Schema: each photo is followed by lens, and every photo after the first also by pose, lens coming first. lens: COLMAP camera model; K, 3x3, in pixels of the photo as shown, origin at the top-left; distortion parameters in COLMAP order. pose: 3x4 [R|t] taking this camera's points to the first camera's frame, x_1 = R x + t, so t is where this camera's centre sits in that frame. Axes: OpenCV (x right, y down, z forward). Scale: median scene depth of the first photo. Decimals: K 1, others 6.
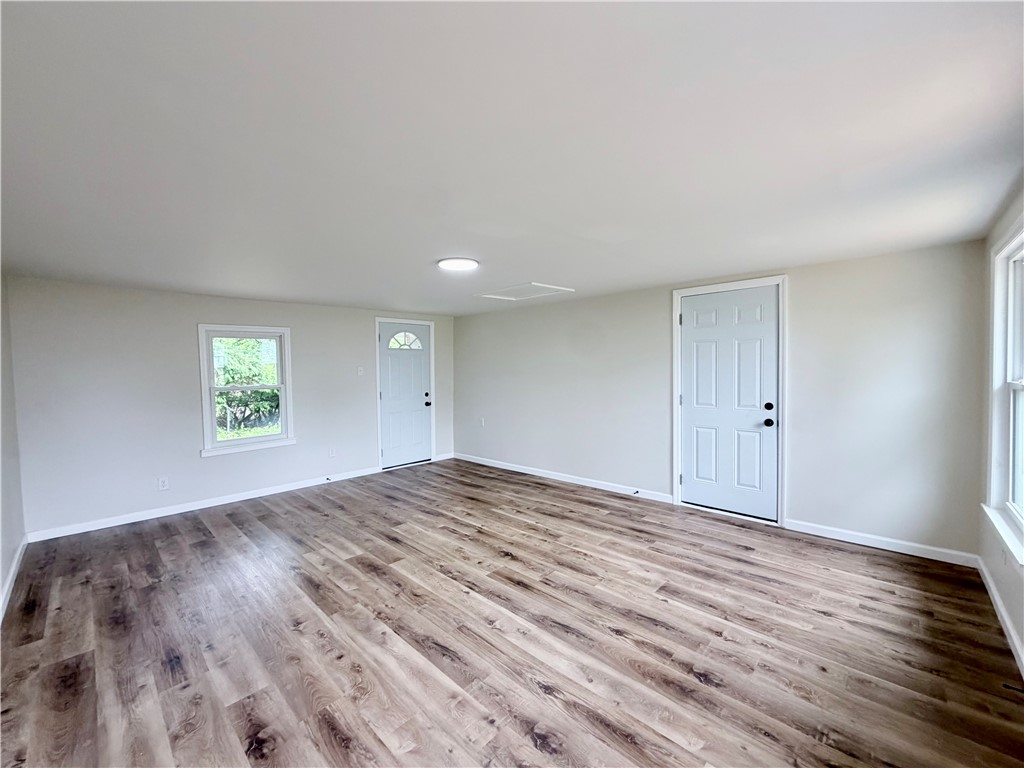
lens RADIAL K [[407.4, 0, 508.4], [0, 407.4, 383.4], [0, 0, 1]] dist [0.001406, -0.000293]
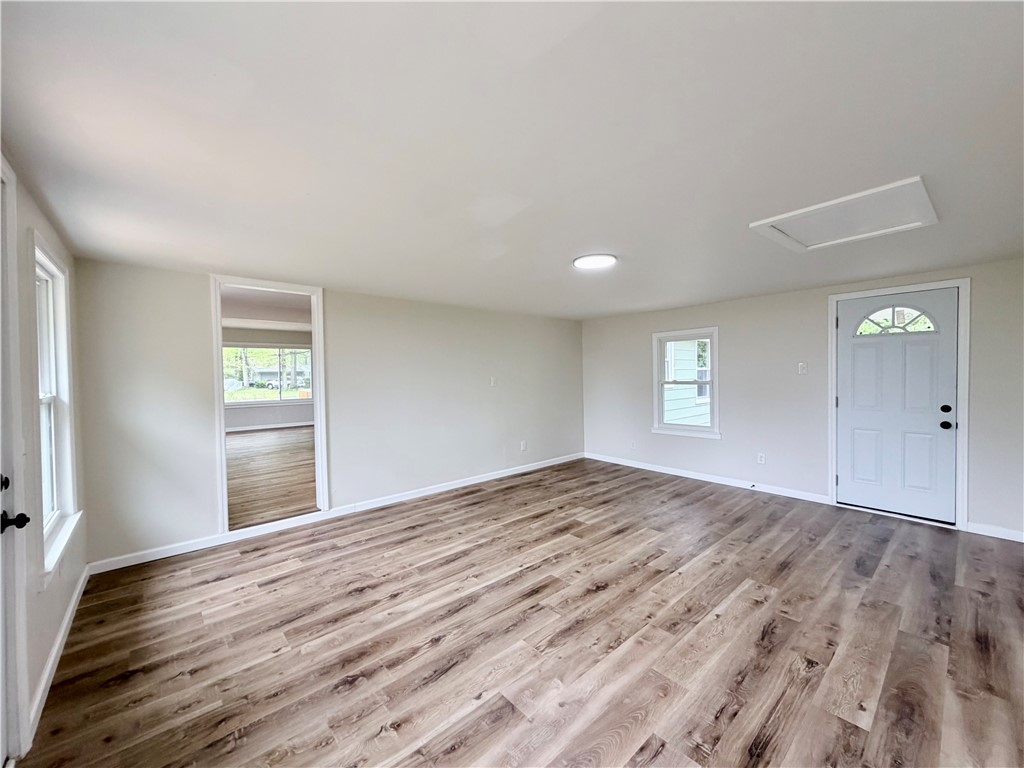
lens RADIAL K [[407.4, 0, 508.4], [0, 407.4, 383.4], [0, 0, 1]] dist [0.001406, -0.000293]
pose [[-0.083639, 0.042022, -0.995610, 0.945674], [-0.020740, 0.998821, 0.043900, -0.046845], [0.996280, 0.024321, -0.082669, 0.967291]]
